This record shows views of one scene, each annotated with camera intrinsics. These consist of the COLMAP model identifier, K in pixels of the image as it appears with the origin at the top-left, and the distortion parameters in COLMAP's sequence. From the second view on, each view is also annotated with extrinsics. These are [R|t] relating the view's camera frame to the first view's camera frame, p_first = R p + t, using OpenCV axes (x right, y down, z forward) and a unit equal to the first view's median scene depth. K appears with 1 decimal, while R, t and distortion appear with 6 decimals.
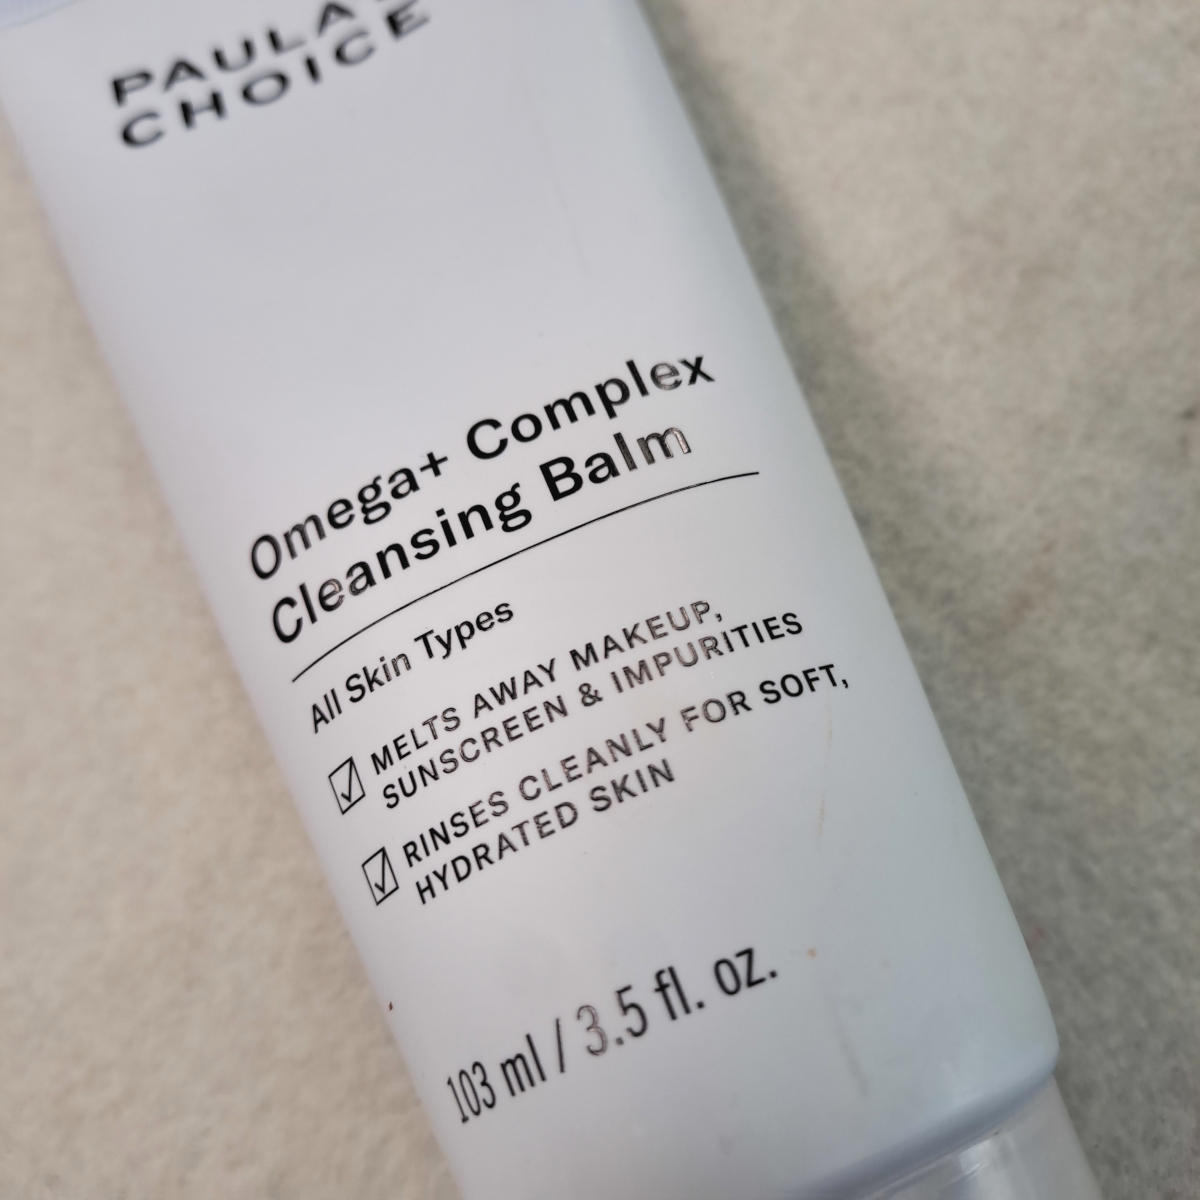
lens RADIAL K [[1316.6, 0, 600.0], [0, 1316.6, 600.0], [0, 0, 1]] dist [0.162746, -0.512317]
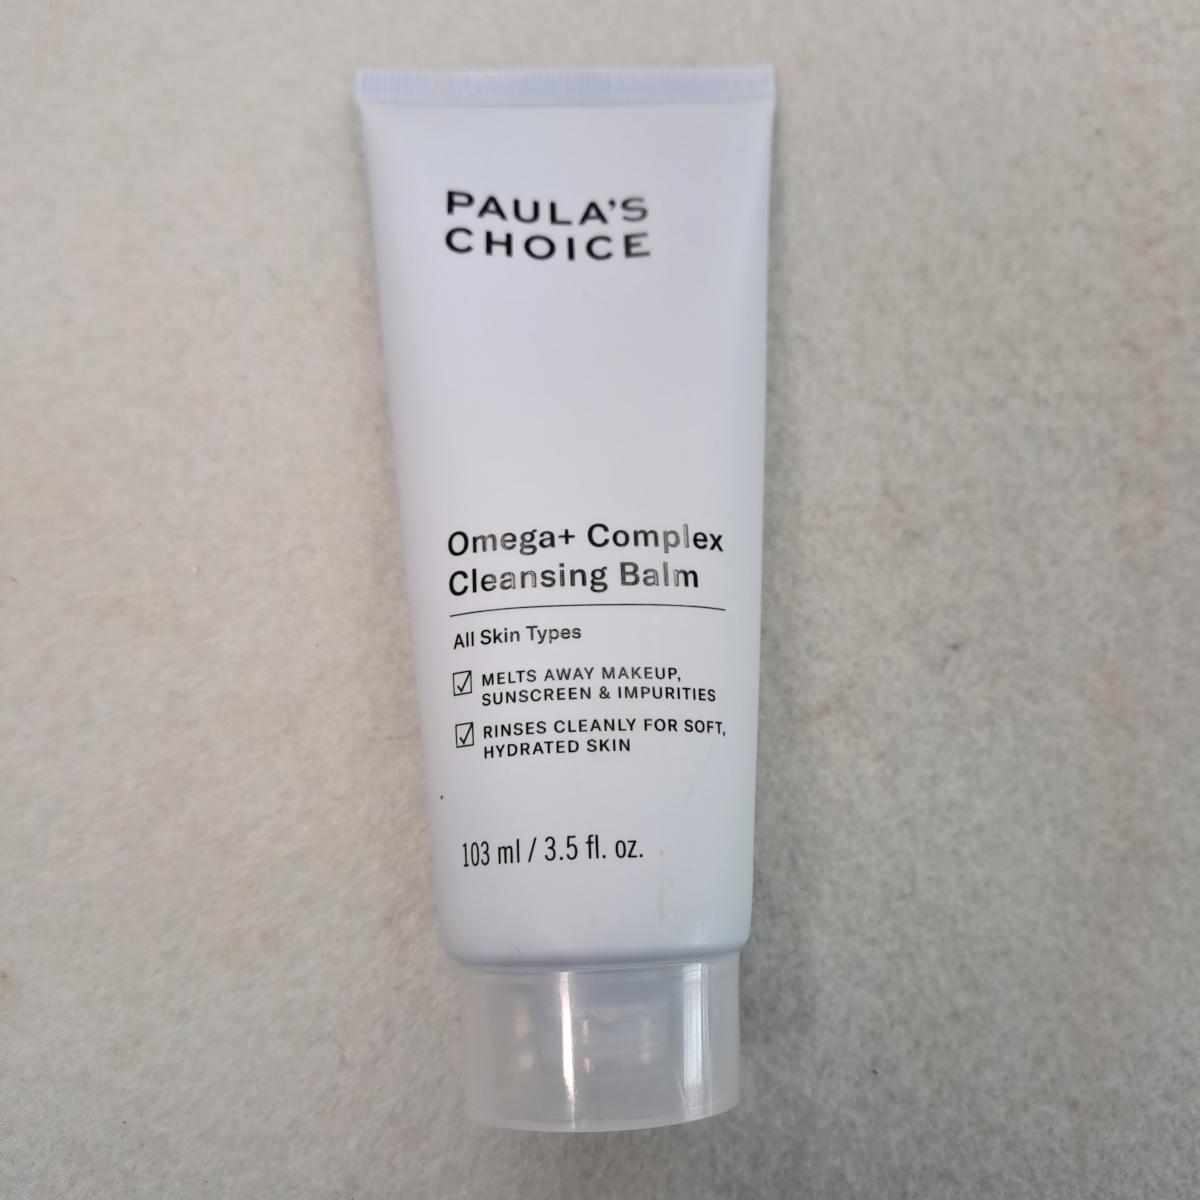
lens RADIAL K [[1316.6, 0, 600.0], [0, 1316.6, 600.0], [0, 0, 1]] dist [0.162746, -0.512317]
pose [[0.914848, 0.379820, 0.137073, -0.310510], [-0.393142, 0.915286, 0.087702, -0.207373], [-0.092150, -0.134123, 0.986671, -0.844133]]
